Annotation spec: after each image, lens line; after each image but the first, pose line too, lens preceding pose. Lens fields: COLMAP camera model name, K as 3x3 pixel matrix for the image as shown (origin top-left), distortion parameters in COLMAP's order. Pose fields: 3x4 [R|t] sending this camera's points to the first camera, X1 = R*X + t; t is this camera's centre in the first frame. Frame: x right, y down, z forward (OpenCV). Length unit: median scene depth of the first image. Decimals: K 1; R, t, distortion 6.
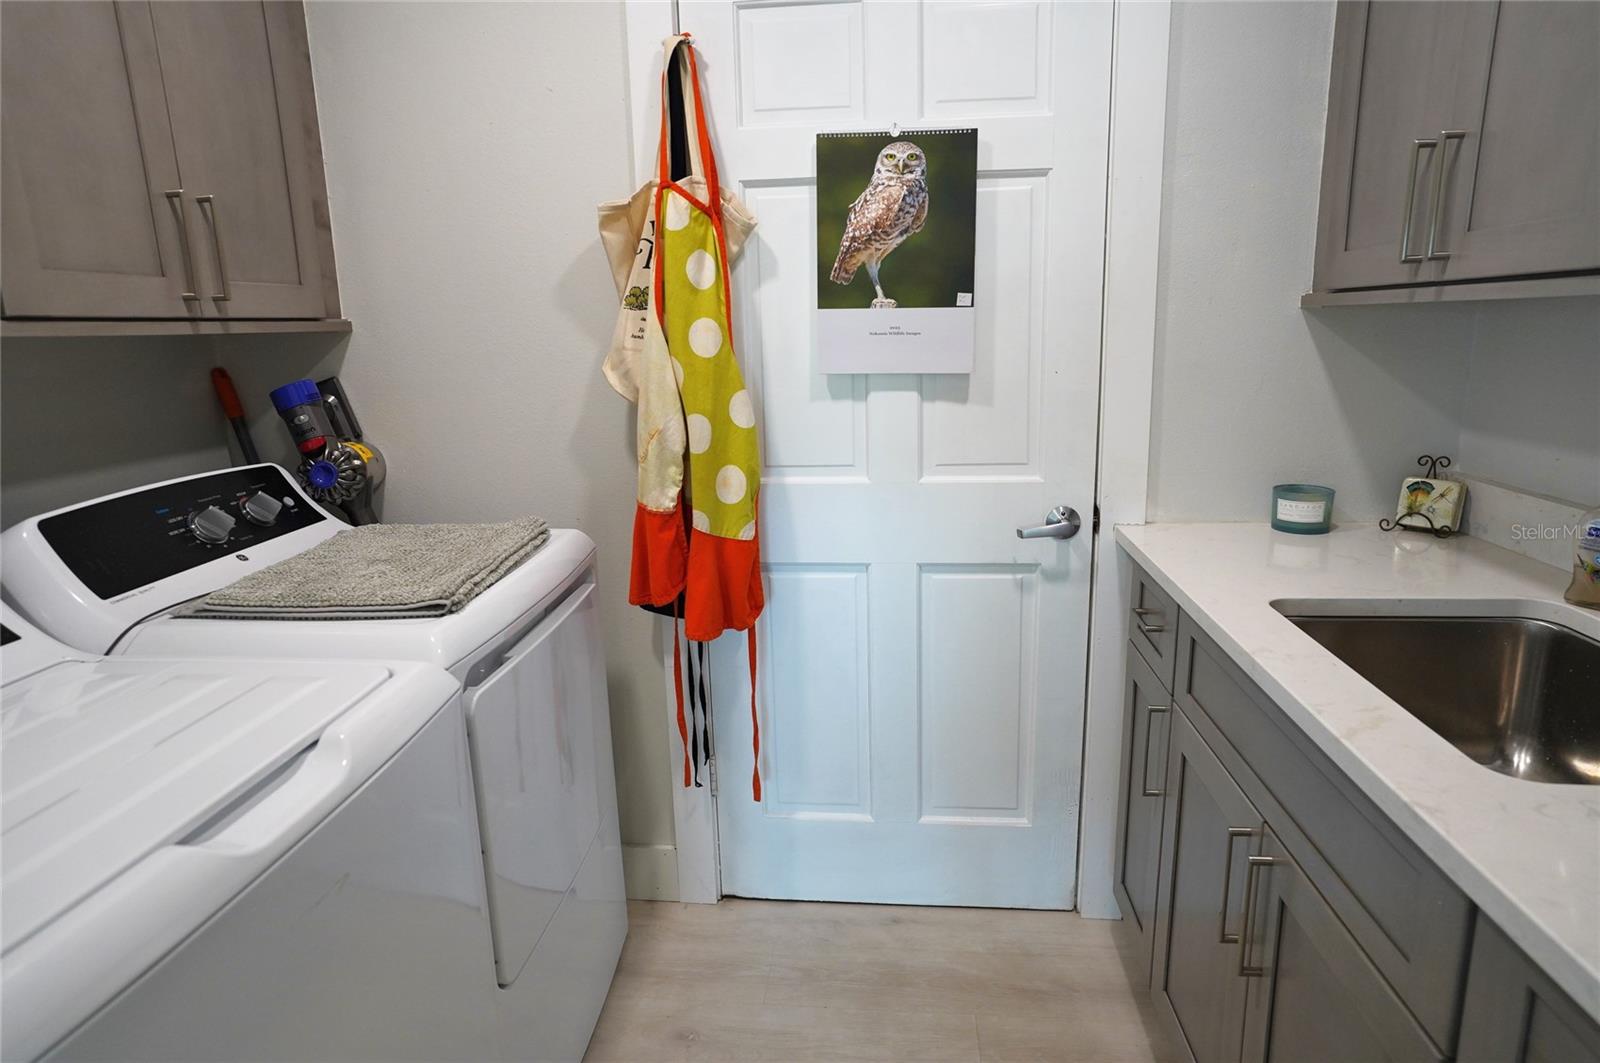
lens RADIAL K [[908.0, 0, 799.8], [0, 908.0, 528.0], [0, 0, 1]] dist [-0.040601, 0.035118]
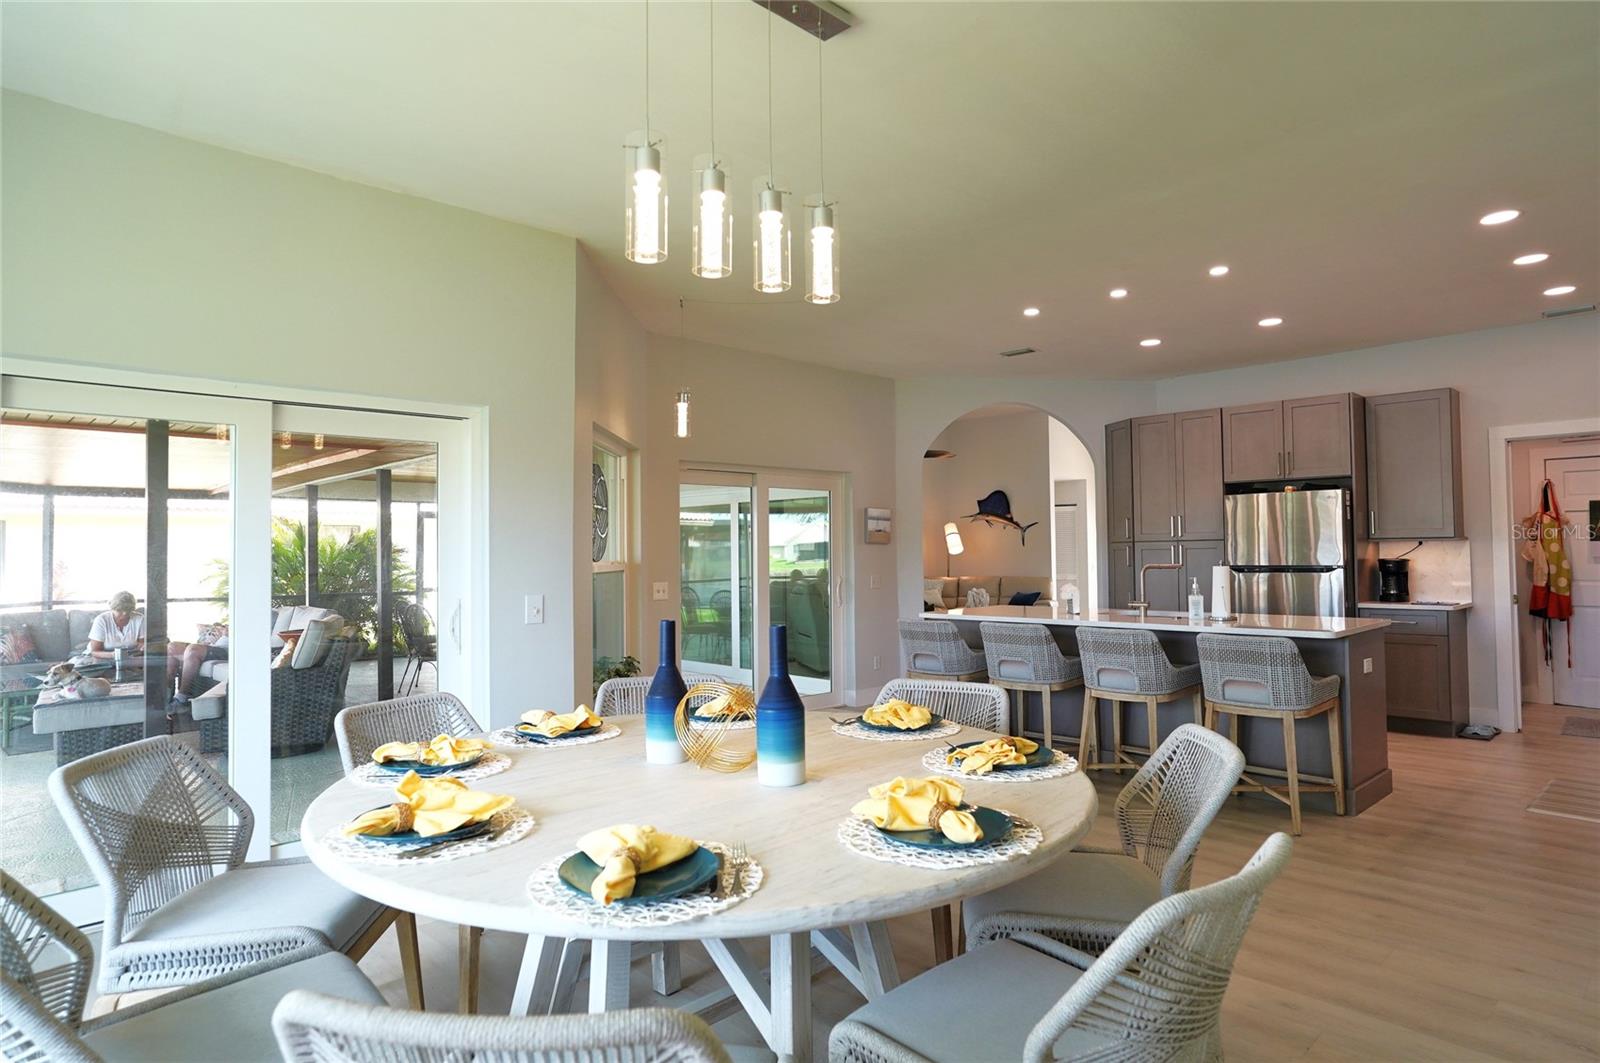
lens RADIAL K [[908.0, 0, 800.0], [0, 908.0, 527.0], [0, 0, 1]] dist [-0.040601, 0.035118]
pose [[0.761773, -0.001200, -0.647843, -0.070038], [-0.157609, 0.969611, -0.187122, 1.034068], [0.628380, 0.244650, 0.738434, -4.320272]]
